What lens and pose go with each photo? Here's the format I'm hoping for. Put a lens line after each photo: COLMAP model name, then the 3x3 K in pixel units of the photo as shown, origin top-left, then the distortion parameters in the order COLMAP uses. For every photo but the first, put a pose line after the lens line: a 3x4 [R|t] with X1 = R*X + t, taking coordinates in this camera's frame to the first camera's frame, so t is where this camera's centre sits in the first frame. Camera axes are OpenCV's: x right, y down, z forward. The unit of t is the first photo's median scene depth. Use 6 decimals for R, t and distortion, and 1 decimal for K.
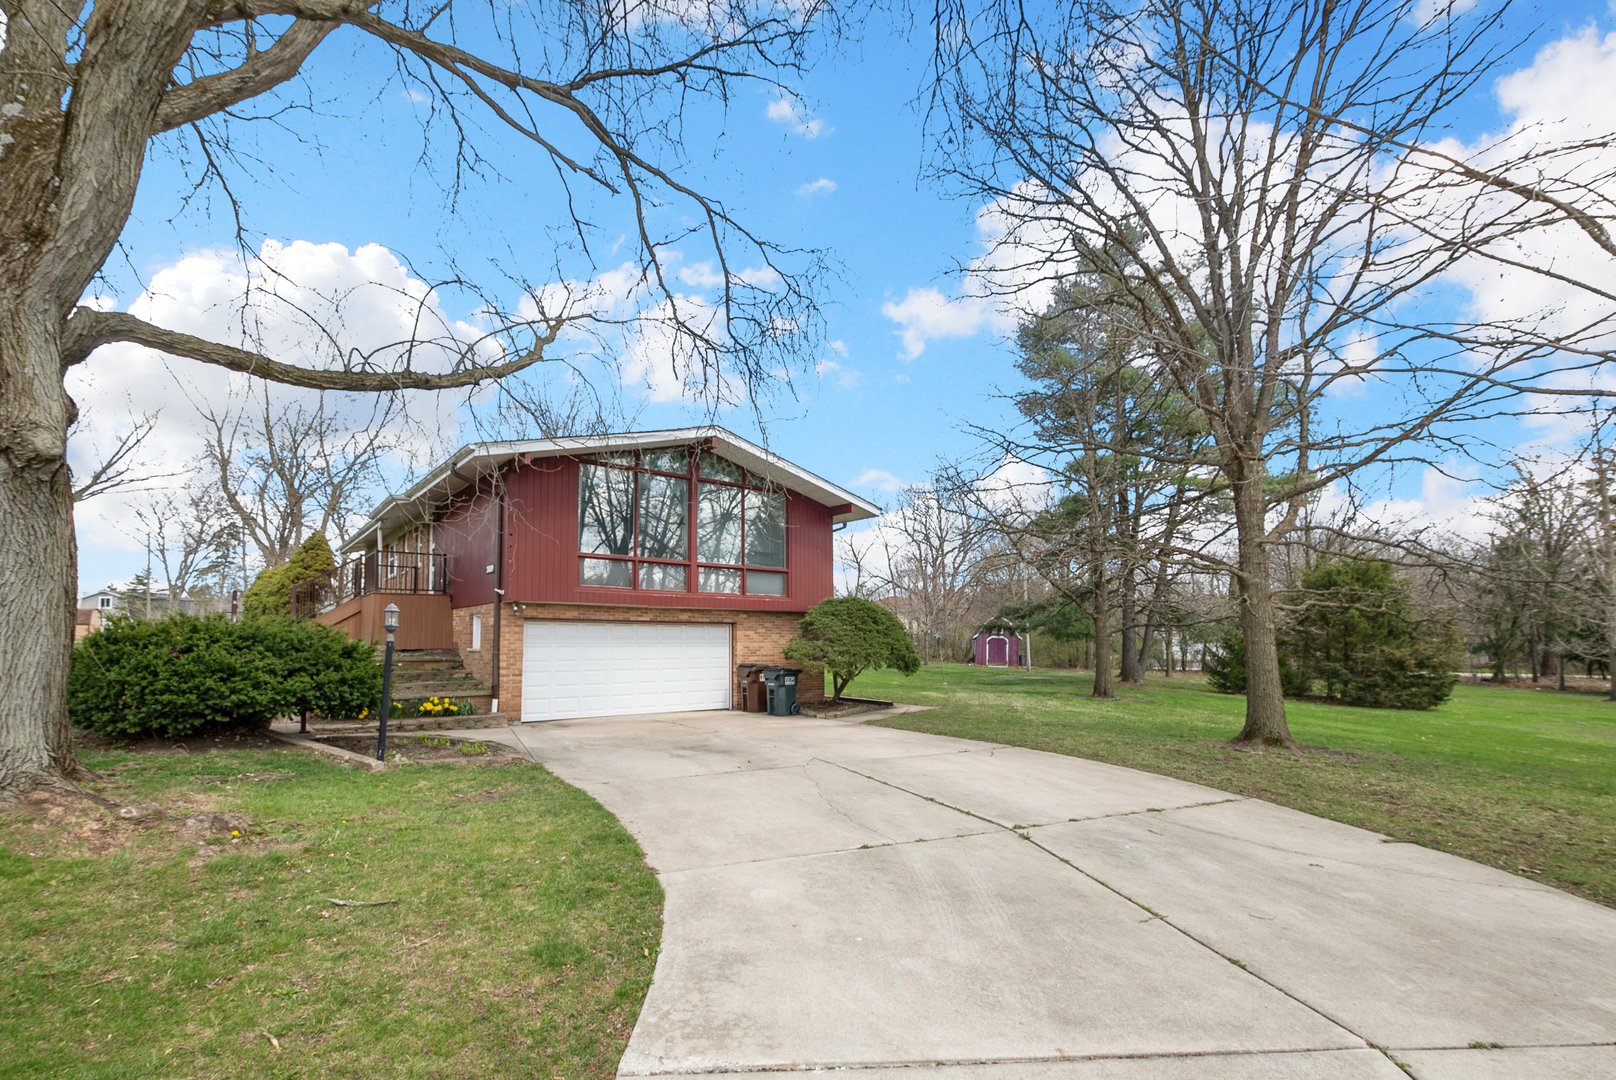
lens RADIAL K [[649.4, 0, 811.5], [0, 649.4, 562.9], [0, 0, 1]] dist [0.006808, -0.000020]
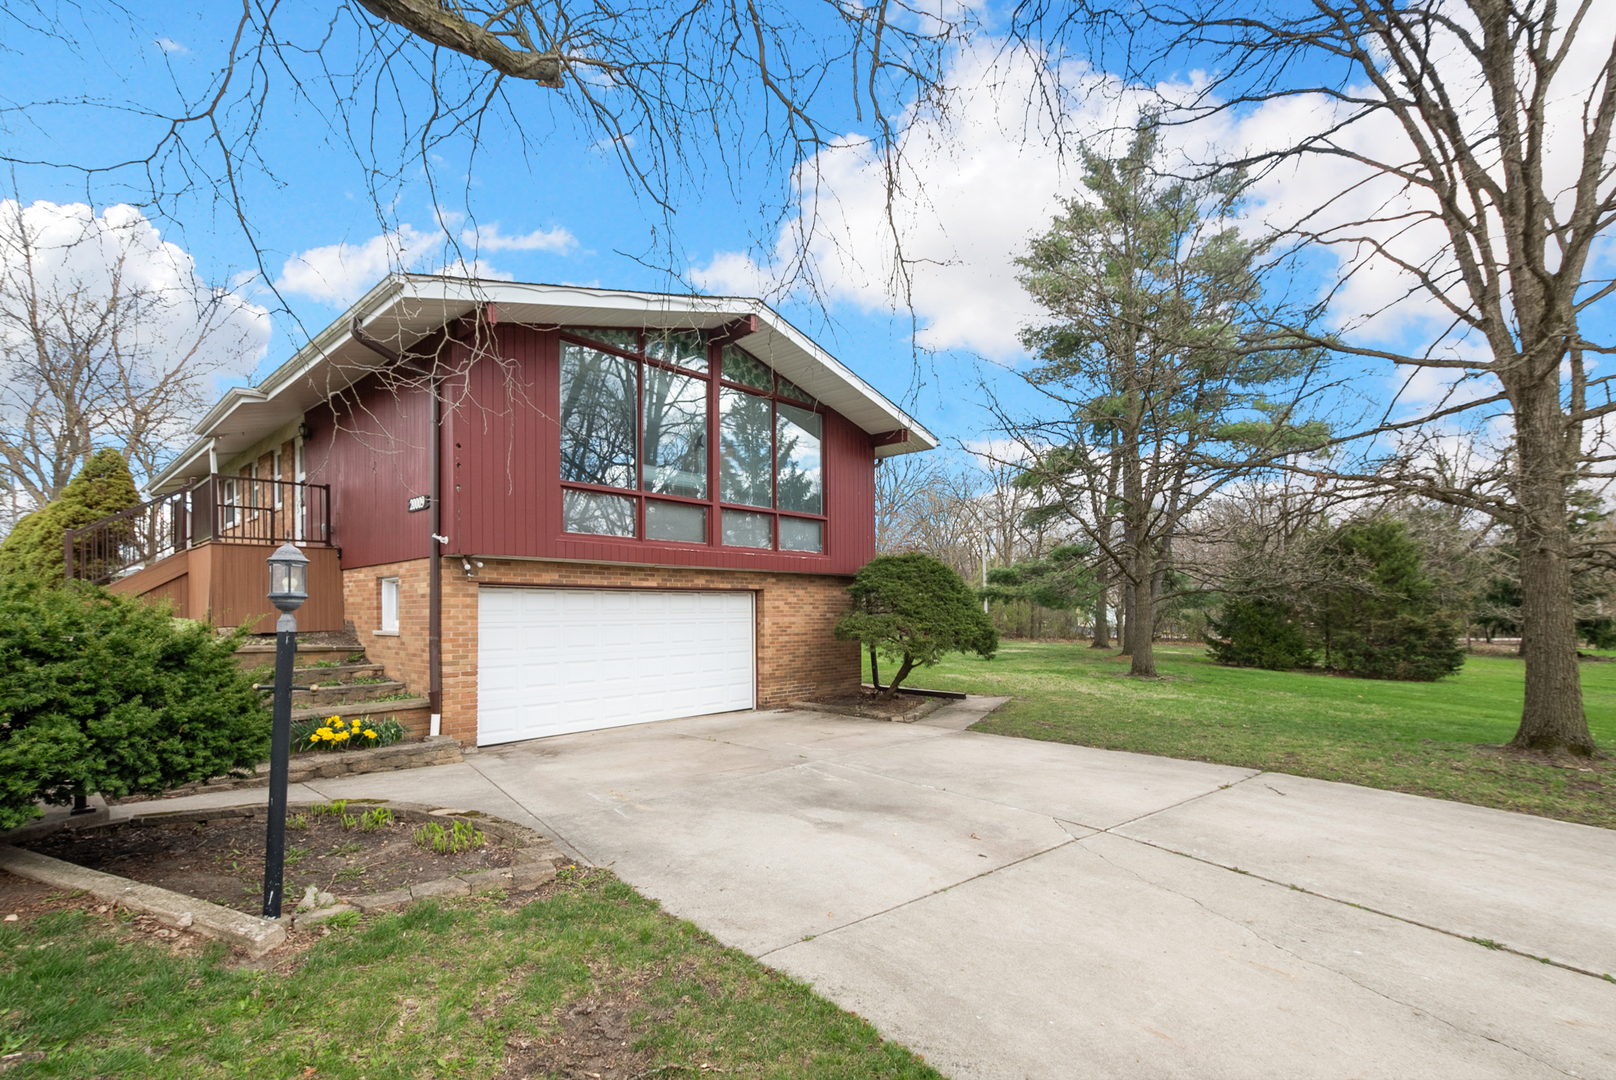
lens RADIAL K [[717.2, 0, 814.6], [0, 717.2, 557.0], [0, 0, 1]] dist [0.011691, -0.005313]
pose [[0.992993, 0.001580, 0.118166, -0.179174], [-0.006936, 0.998966, 0.044928, 0.023873], [-0.117973, -0.045433, 0.991977, 0.246293]]
